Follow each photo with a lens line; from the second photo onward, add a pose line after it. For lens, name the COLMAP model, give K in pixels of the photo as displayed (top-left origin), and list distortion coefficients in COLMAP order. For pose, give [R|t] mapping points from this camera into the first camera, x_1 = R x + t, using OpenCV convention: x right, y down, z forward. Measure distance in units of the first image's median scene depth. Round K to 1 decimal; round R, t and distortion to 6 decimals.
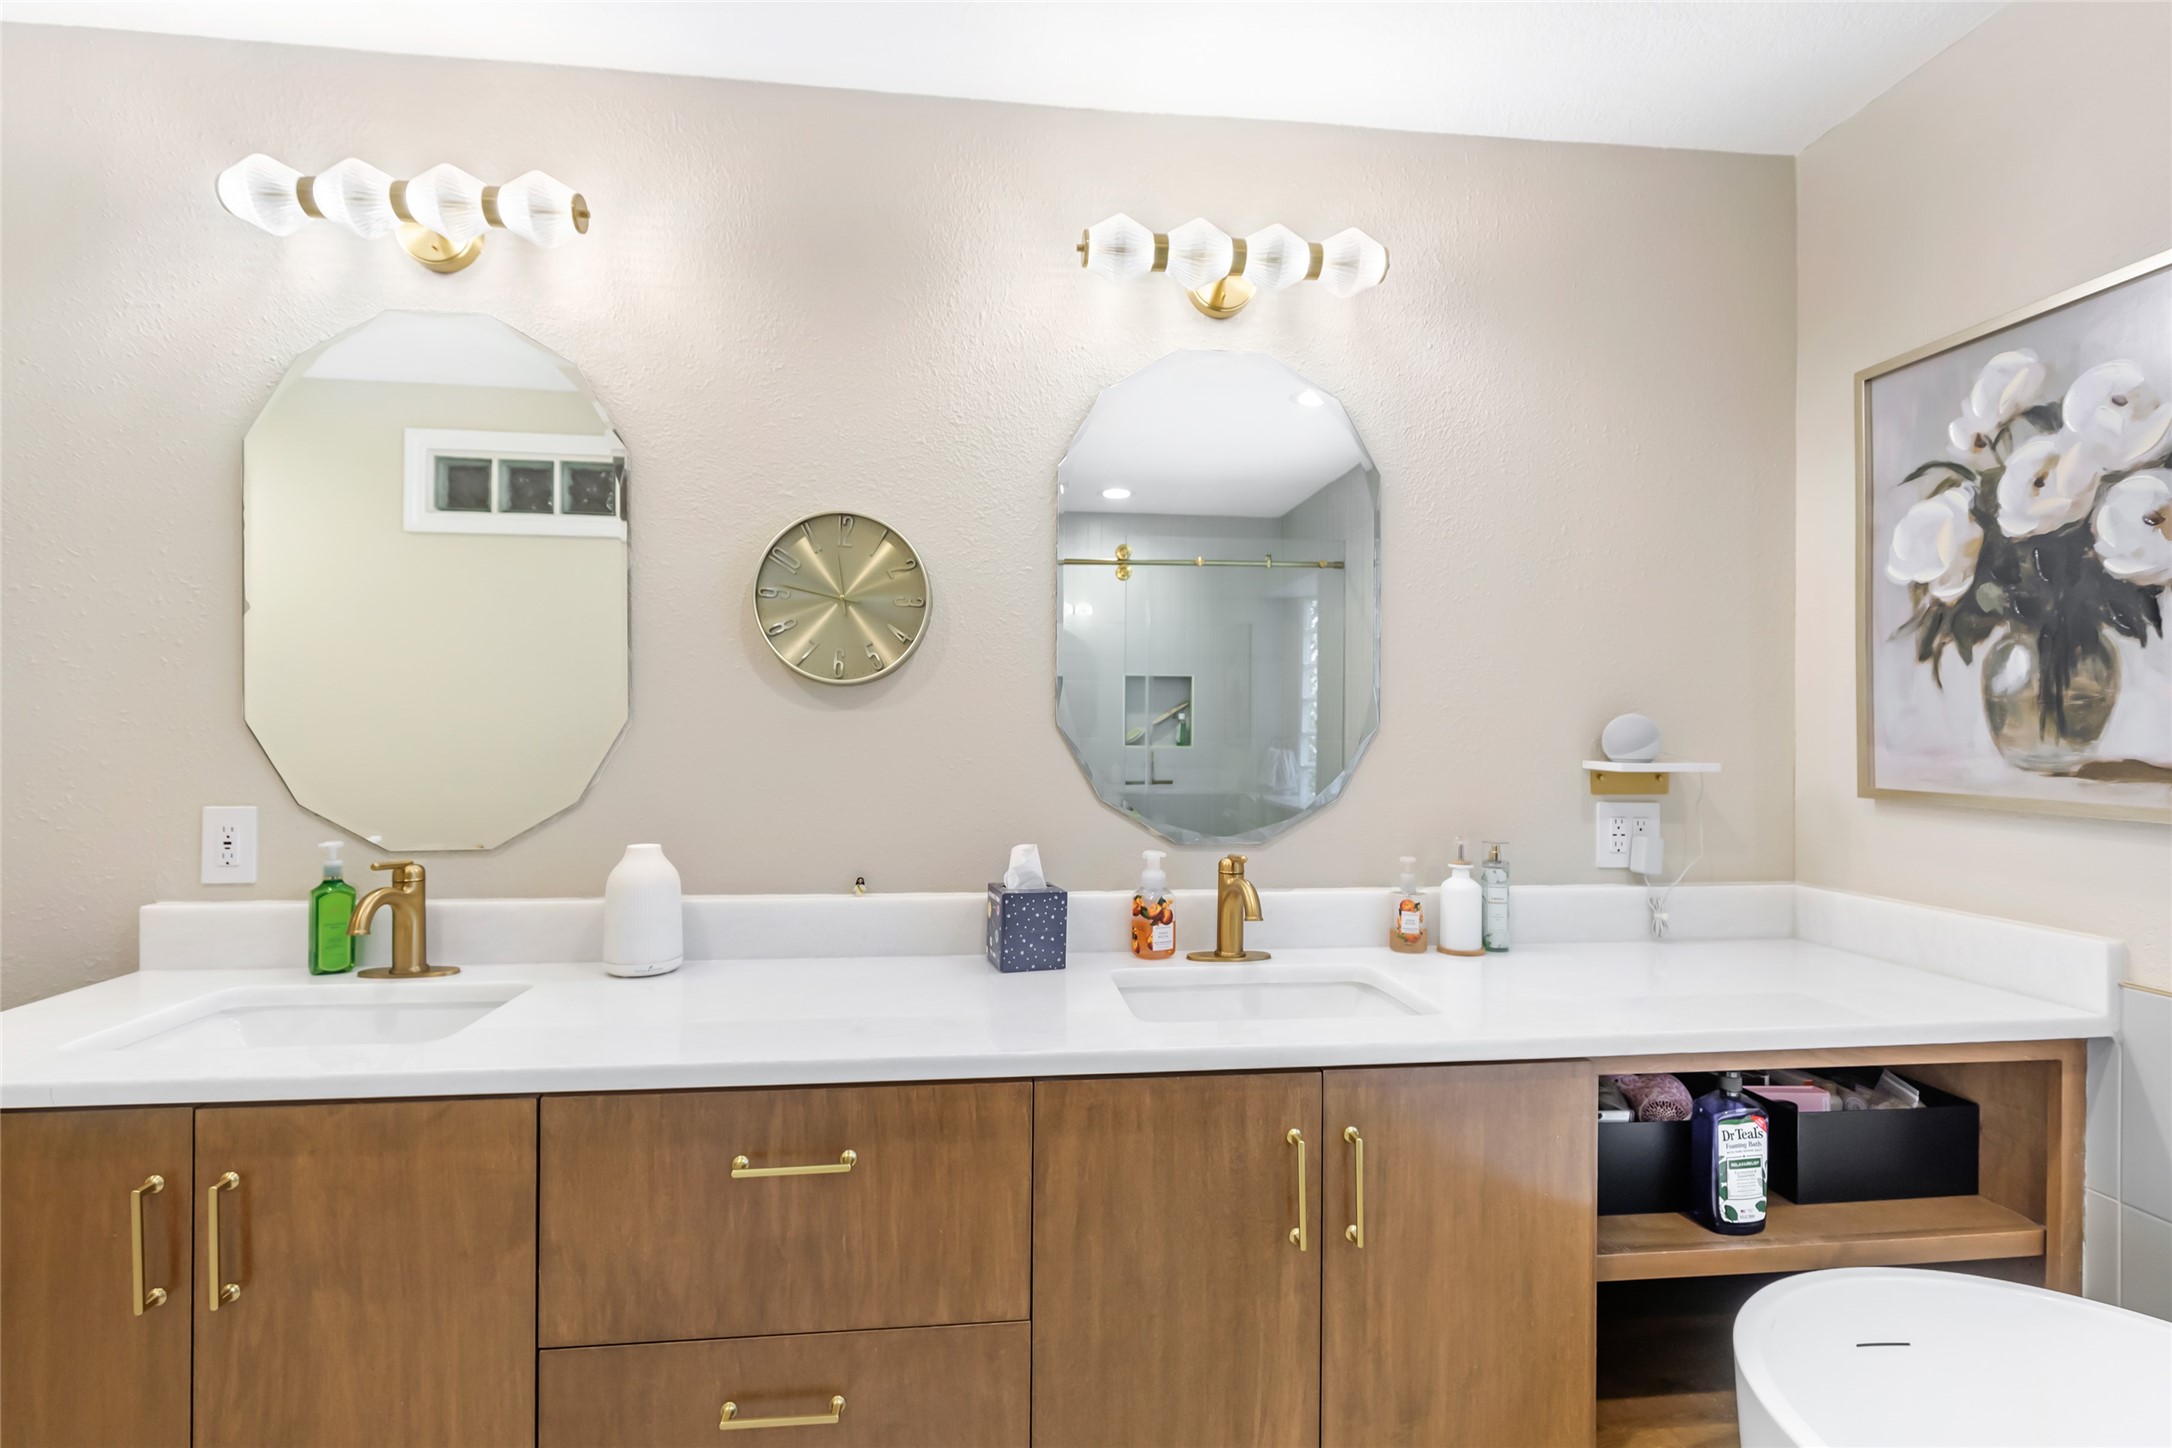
lens RADIAL K [[1009.0, 0, 1082.9], [0, 1009.0, 727.4], [0, 0, 1]] dist [0.004344, -0.000506]
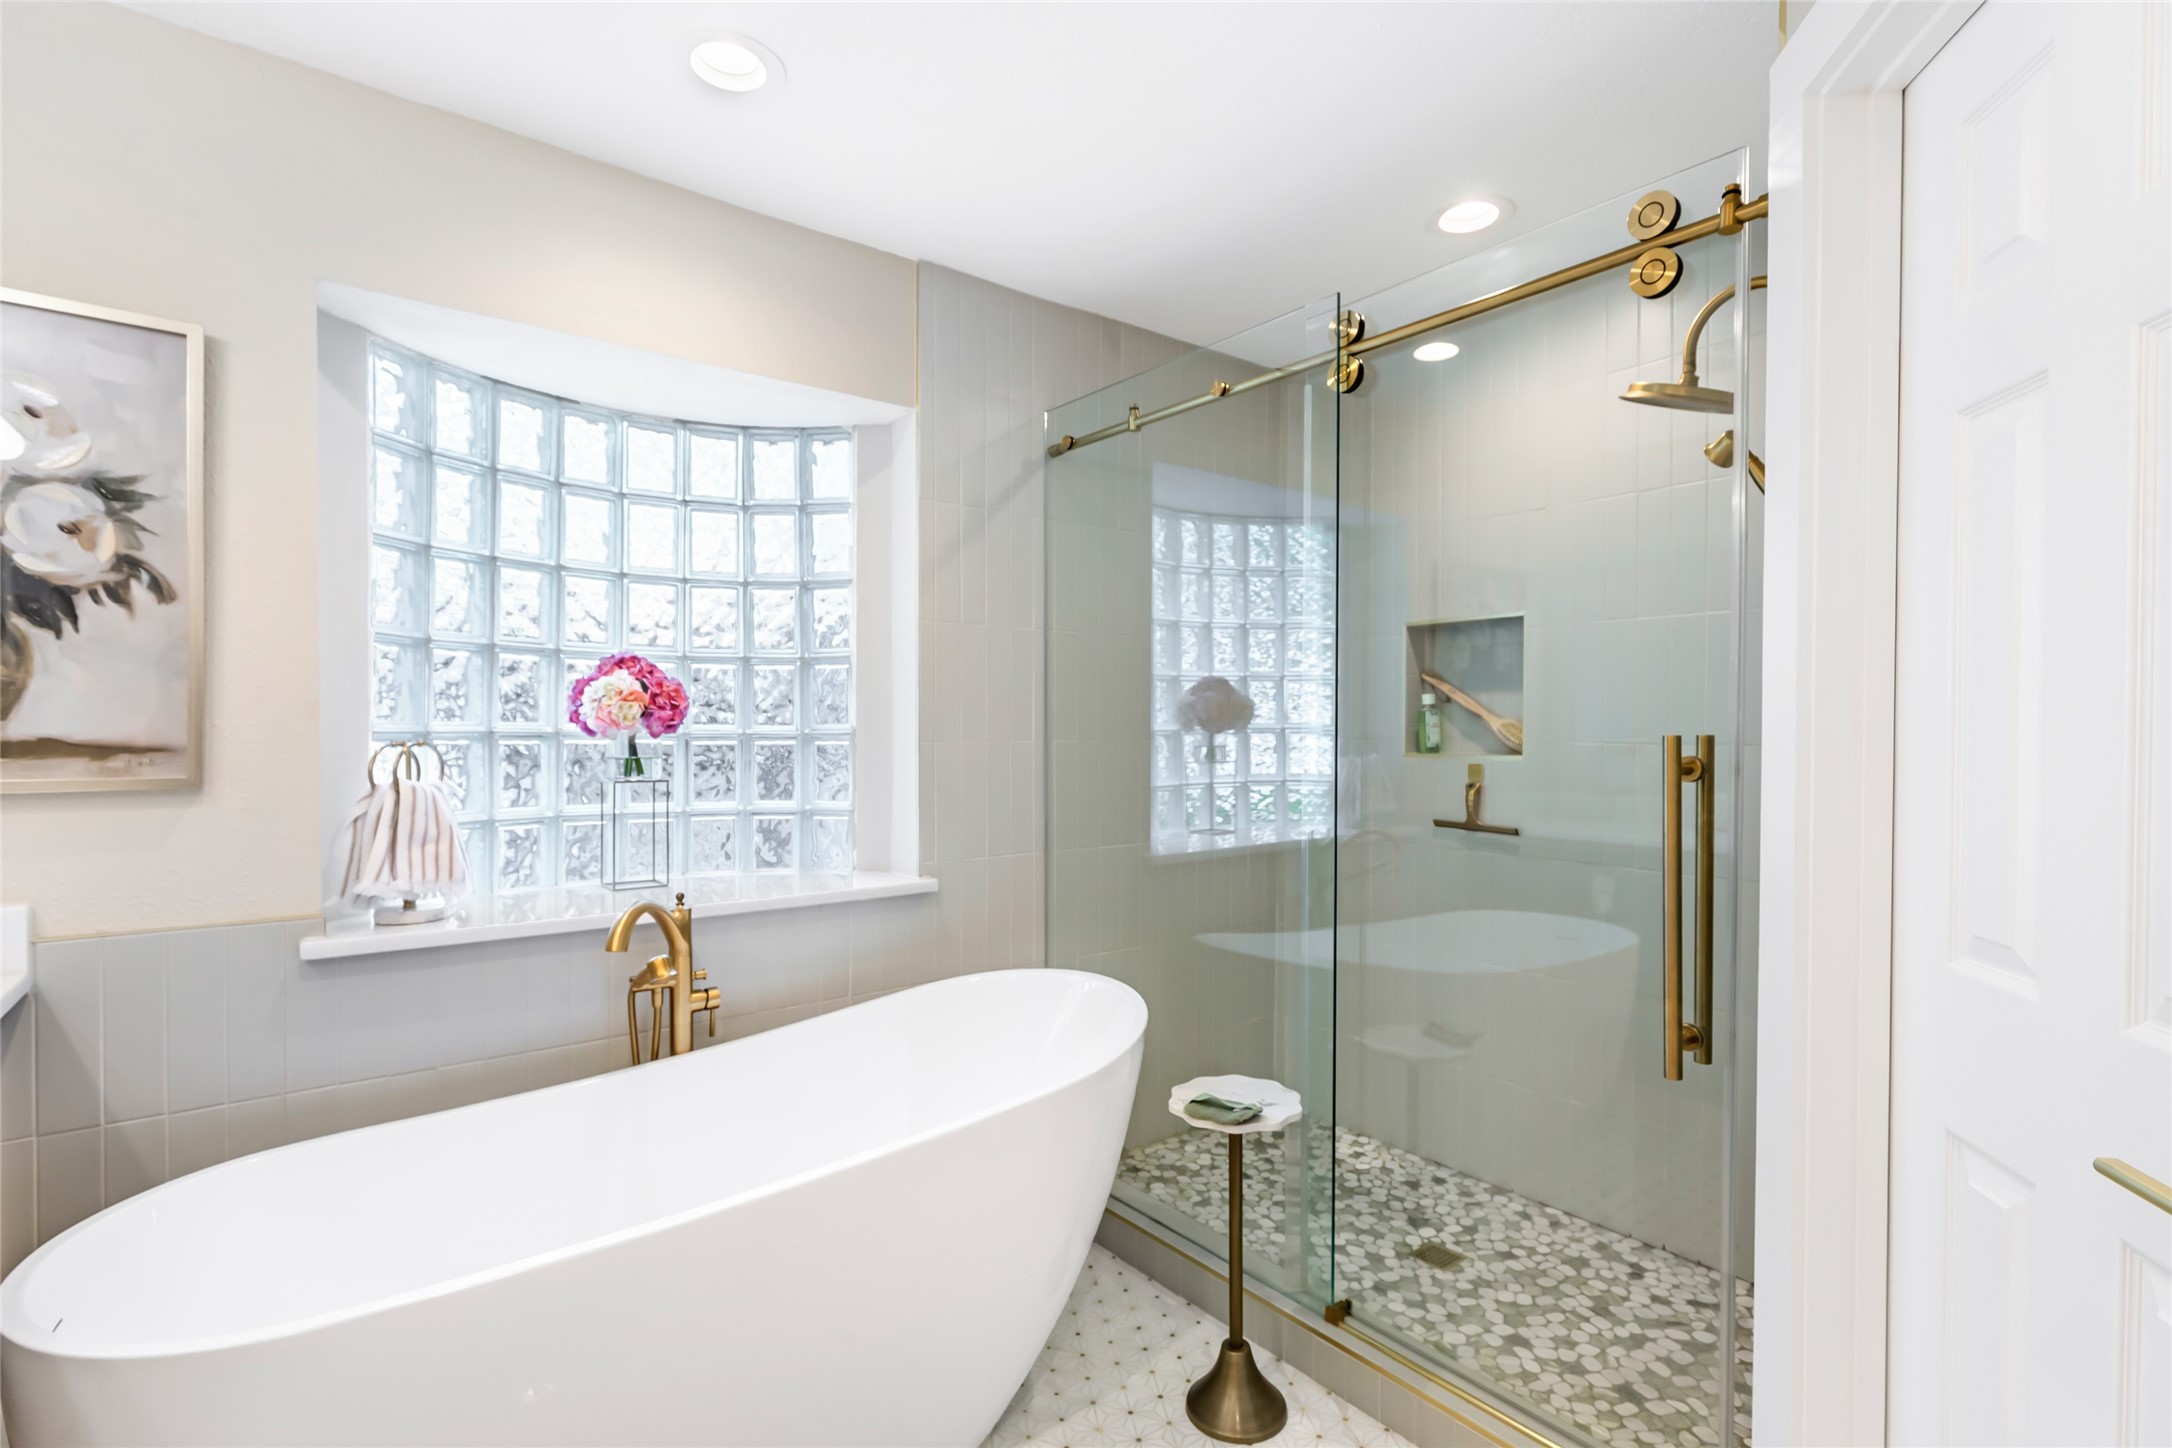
lens RADIAL K [[1009.0, 0, 1089.5], [0, 1009.0, 736.5], [0, 0, 1]] dist [0.004344, -0.000506]
pose [[-0.509431, -0.018790, 0.860306, -0.477929], [-0.008750, 0.999823, 0.016656, 0.001218], [-0.860467, 0.000957, -0.509505, 0.531744]]
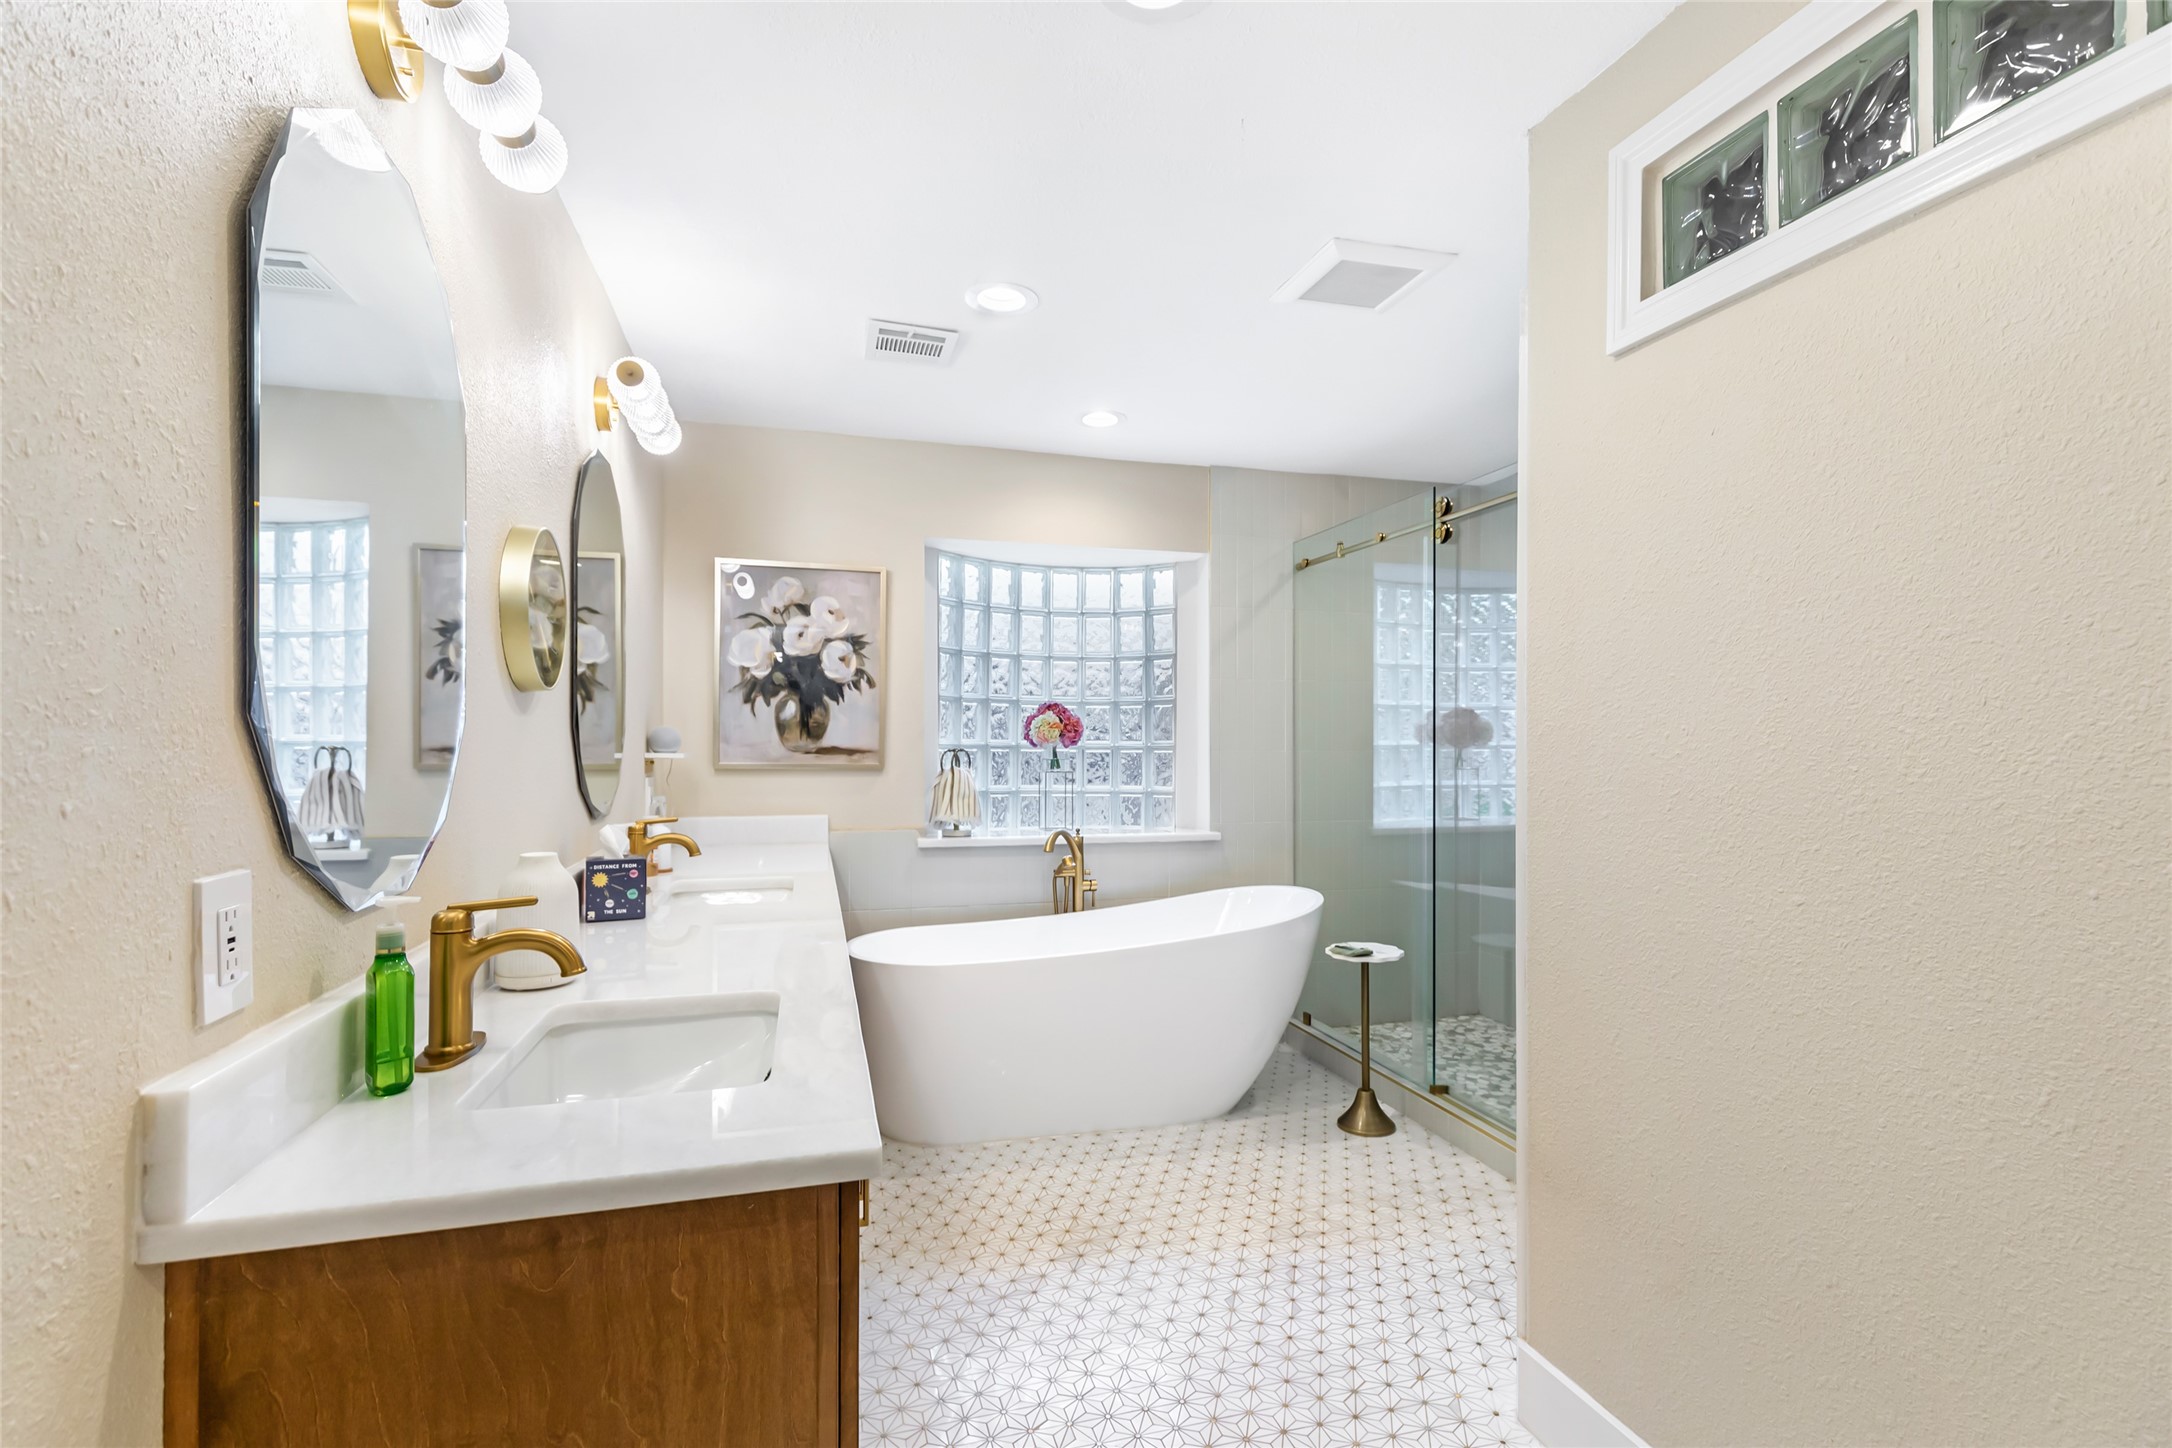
lens RADIAL K [[1009.0, 0, 1086.4], [0, 1009.0, 734.6], [0, 0, 1]] dist [0.004344, -0.000506]
pose [[-0.145977, 0.000676, 0.989288, -1.586868], [-0.004541, 0.999989, -0.001353, 0.001145], [-0.989278, -0.004690, -0.145972, 0.669562]]
